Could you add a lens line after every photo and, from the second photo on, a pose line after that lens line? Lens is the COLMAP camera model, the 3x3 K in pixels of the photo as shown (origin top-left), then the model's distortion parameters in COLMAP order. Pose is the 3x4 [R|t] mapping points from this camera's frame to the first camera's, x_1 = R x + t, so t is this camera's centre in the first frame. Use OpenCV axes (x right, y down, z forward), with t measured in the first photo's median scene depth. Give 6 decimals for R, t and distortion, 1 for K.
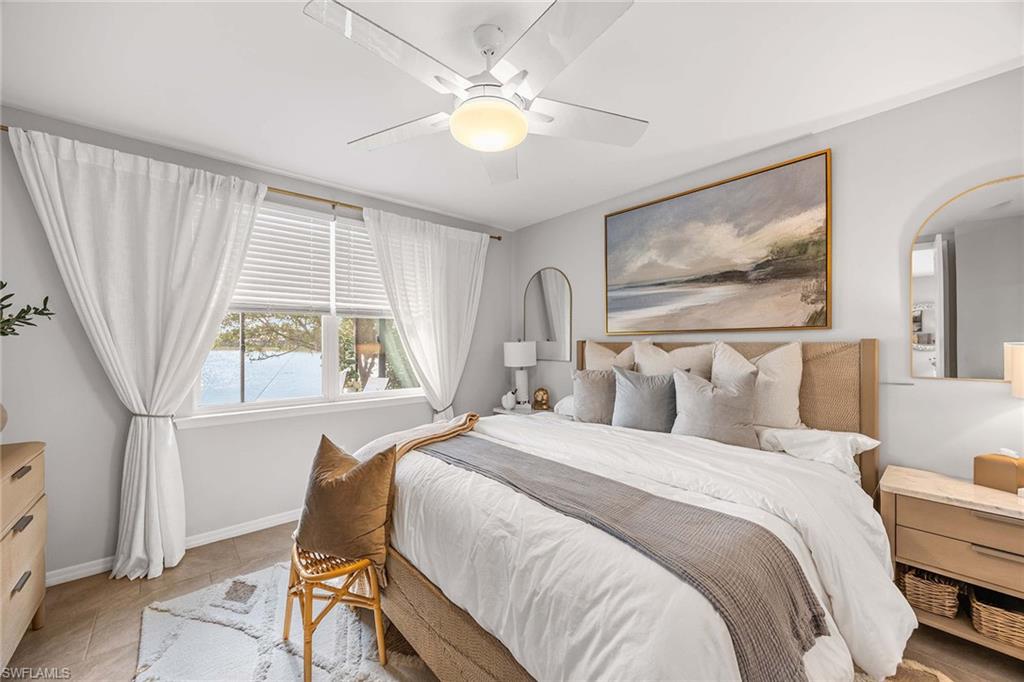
lens RADIAL K [[387.7, 0, 508.9], [0, 387.7, 339.6], [0, 0, 1]] dist [-0.003221, -0.000239]
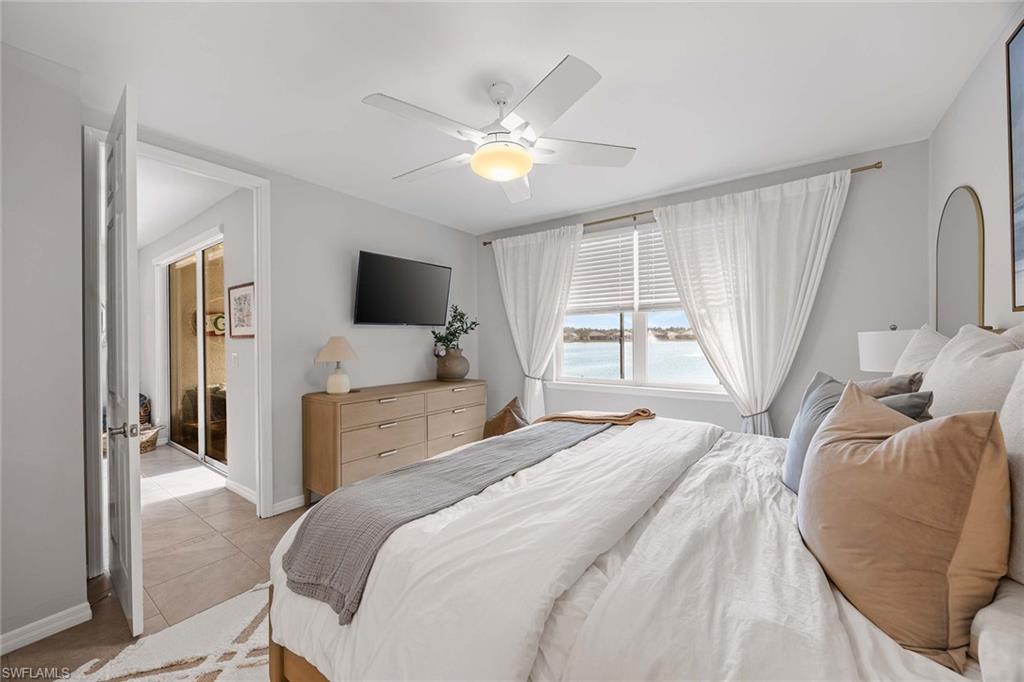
lens RADIAL K [[387.7, 0, 508.9], [0, 387.7, 339.6], [0, 0, 1]] dist [-0.003221, -0.000239]
pose [[0.224522, -0.000846, -0.974469, 0.586981], [0.012807, 0.999916, 0.002083, 0.013135], [0.974385, -0.012948, 0.224514, 0.364363]]
